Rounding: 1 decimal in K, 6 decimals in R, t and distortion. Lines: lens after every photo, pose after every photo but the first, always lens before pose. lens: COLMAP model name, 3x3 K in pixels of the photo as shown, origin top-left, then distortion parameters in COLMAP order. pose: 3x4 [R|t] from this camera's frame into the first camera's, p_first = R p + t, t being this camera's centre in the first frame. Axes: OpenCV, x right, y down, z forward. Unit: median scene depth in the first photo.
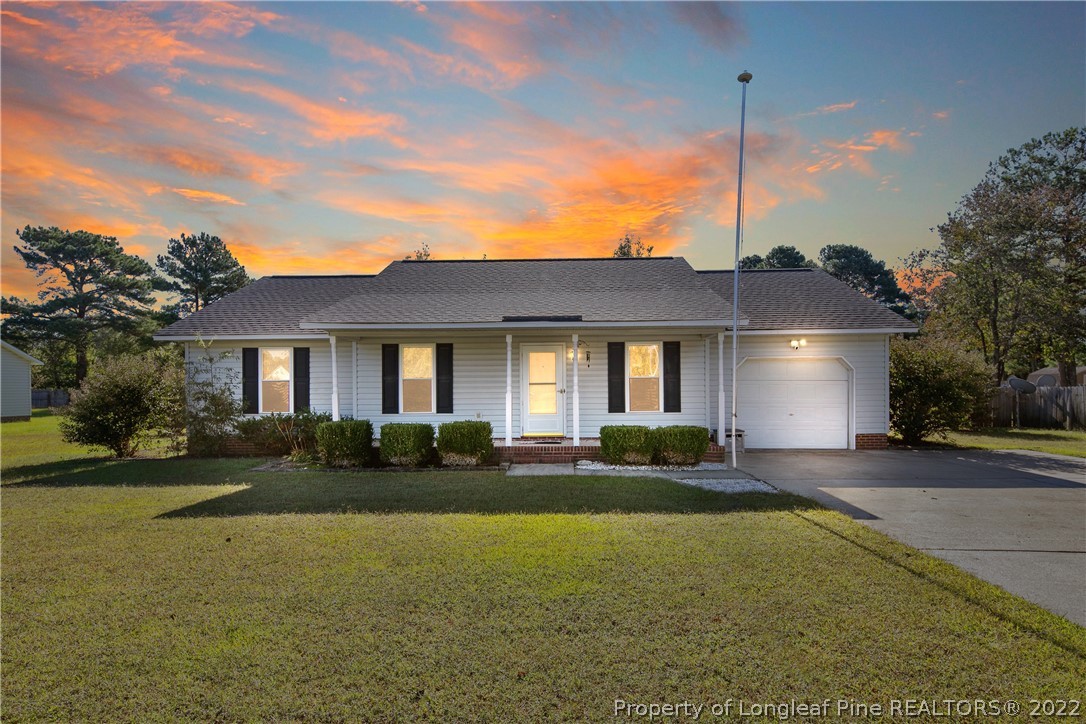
lens RADIAL K [[541.8, 0, 543.0], [0, 541.8, 362.0], [0, 0, 1]] dist [0.001218, -0.000122]
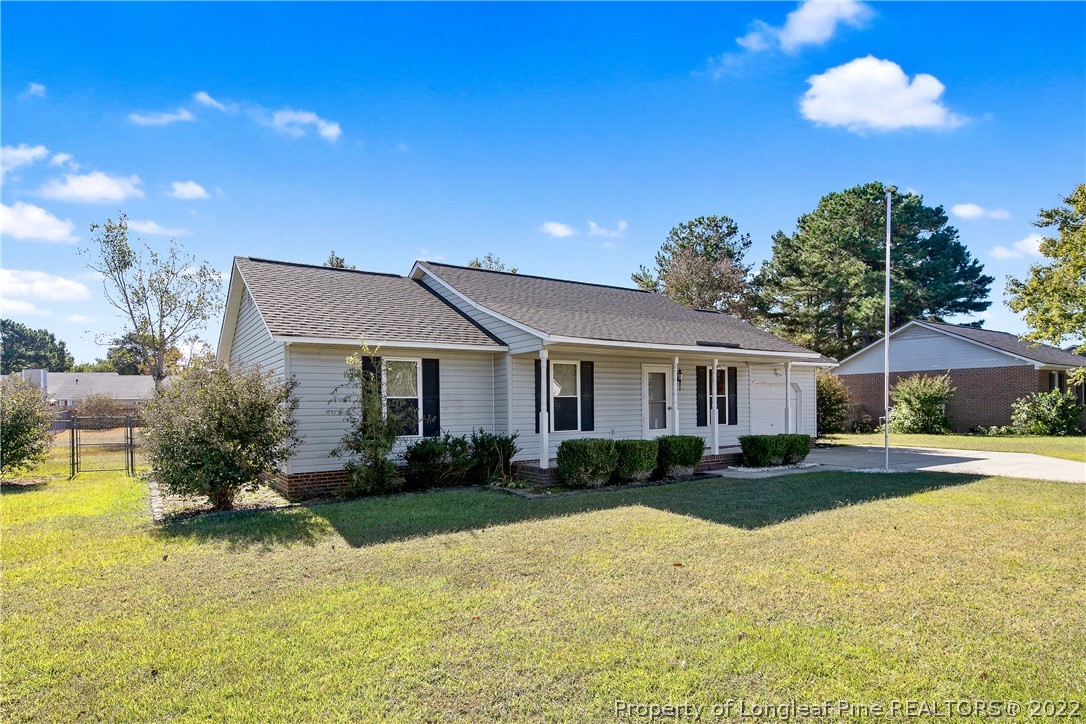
lens RADIAL K [[561.8, 0, 543.0], [0, 561.8, 362.0], [0, 0, 1]] dist [0.000292, -0.000125]
pose [[0.823572, 0.039326, 0.565847, -0.843448], [-0.016848, 0.998850, -0.044898, 0.015554], [-0.566962, 0.027443, 0.823287, 0.188744]]
